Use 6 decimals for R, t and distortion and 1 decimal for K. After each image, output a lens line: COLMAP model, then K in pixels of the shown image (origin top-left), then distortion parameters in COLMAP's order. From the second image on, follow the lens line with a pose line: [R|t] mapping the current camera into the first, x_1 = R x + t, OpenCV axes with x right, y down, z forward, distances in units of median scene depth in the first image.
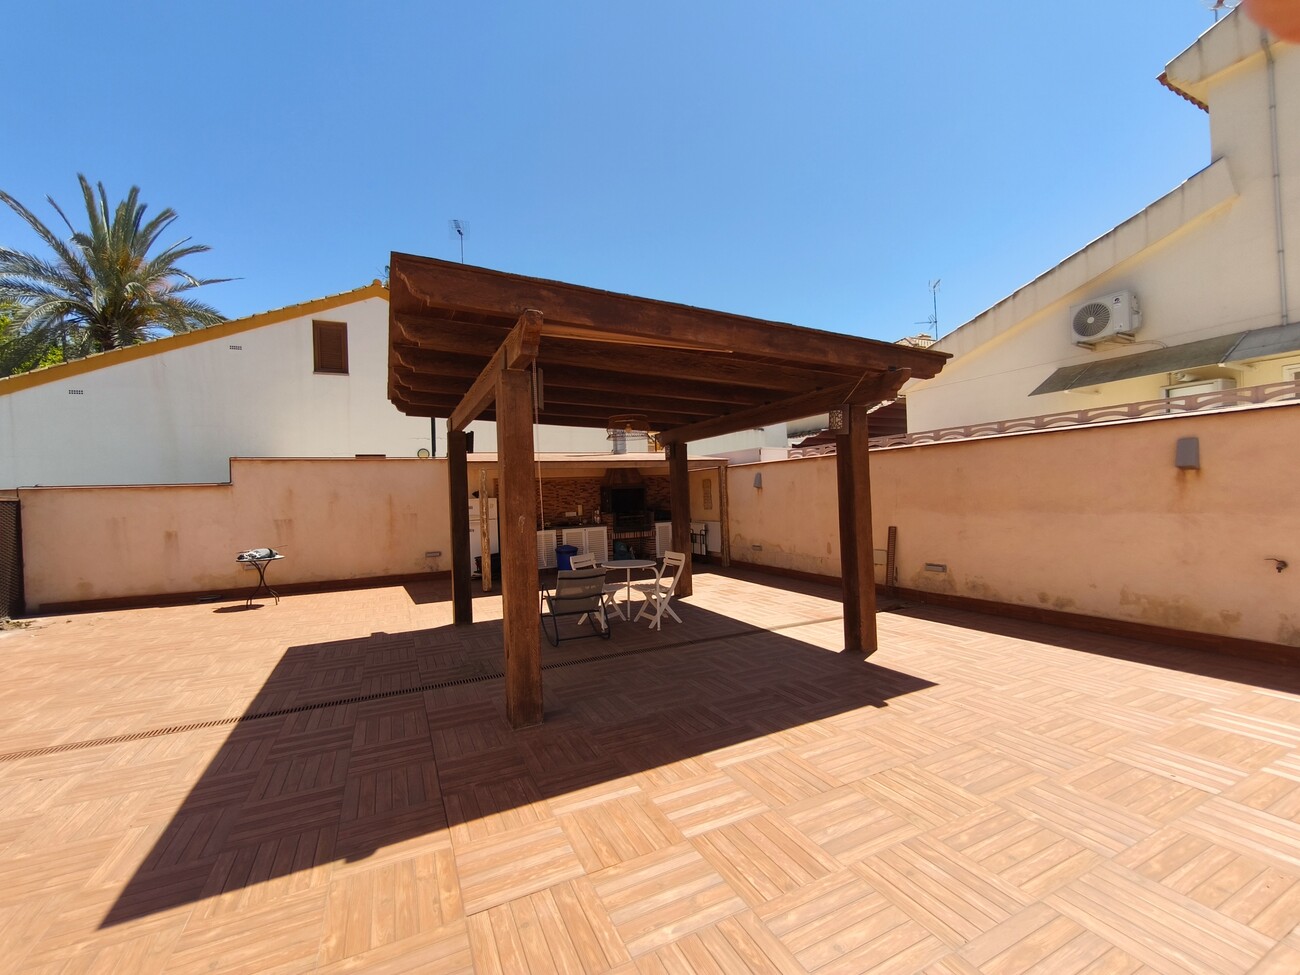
lens RADIAL K [[549.1, 0, 650.0], [0, 549.1, 487.5], [0, 0, 1]] dist [0.001848, 0.000212]
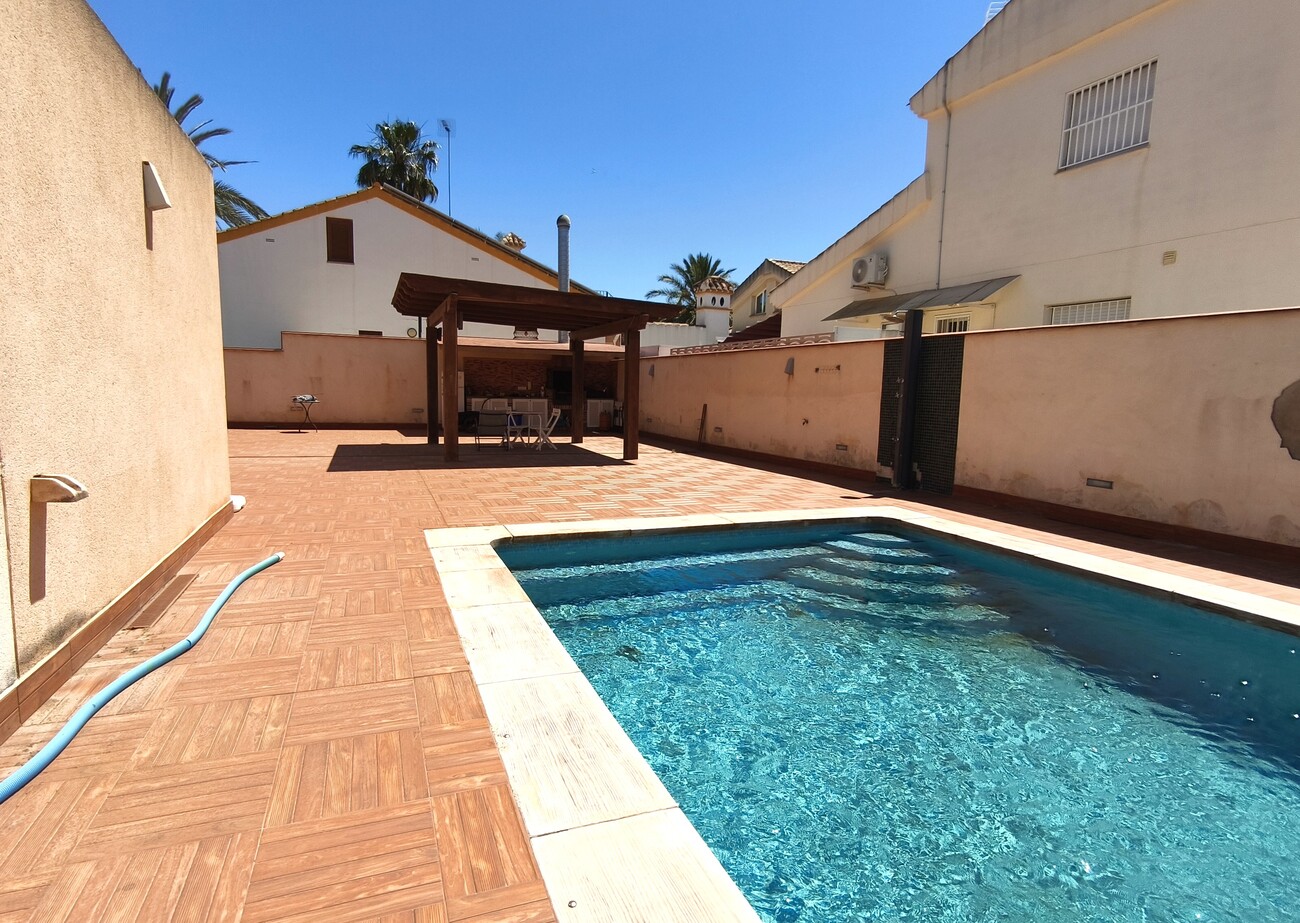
lens RADIAL K [[691.0, 0, 628.2], [0, 691.0, 478.9], [0, 0, 1]] dist [-0.004582, -0.000850]
pose [[0.994082, 0.074054, -0.079485, 0.332779], [-0.061586, 0.986883, 0.149226, 0.001655], [0.089493, -0.143448, 0.985603, -0.812131]]
